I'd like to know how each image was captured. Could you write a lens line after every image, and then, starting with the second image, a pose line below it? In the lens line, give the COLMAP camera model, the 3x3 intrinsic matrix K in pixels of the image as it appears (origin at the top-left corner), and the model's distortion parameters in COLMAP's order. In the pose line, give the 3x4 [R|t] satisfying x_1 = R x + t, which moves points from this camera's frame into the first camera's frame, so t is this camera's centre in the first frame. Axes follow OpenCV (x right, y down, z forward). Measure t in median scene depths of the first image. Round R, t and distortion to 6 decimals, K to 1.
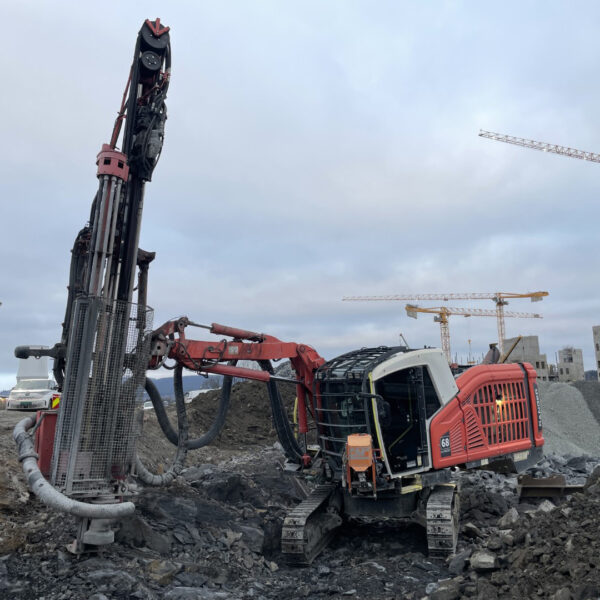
lens RADIAL K [[574.5, 0, 300.0], [0, 574.5, 300.0], [0, 0, 1]] dist [0.149925, -0.169692]
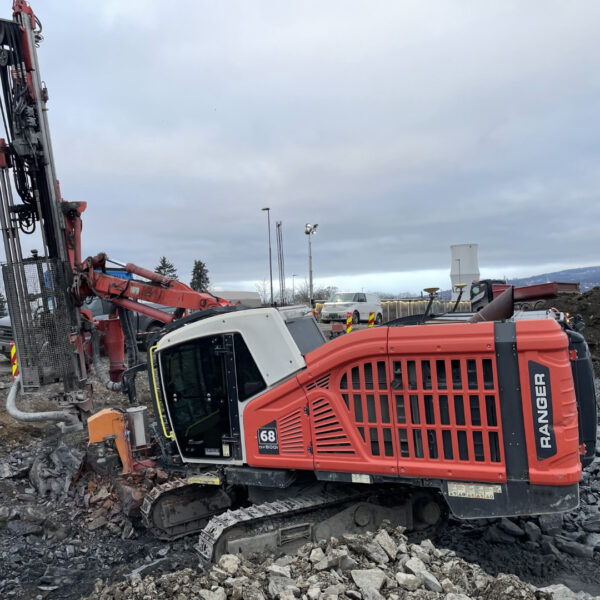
lens RADIAL K [[581.0, 0, 246.9], [0, 581.0, 291.5], [0, 0, 1]] dist [0.139098, -0.162511]
pose [[0.415427, 0.010096, -0.909570, 0.903344], [0.176585, 0.980020, 0.091530, -0.006283], [0.892322, -0.198640, 0.405345, 0.709581]]
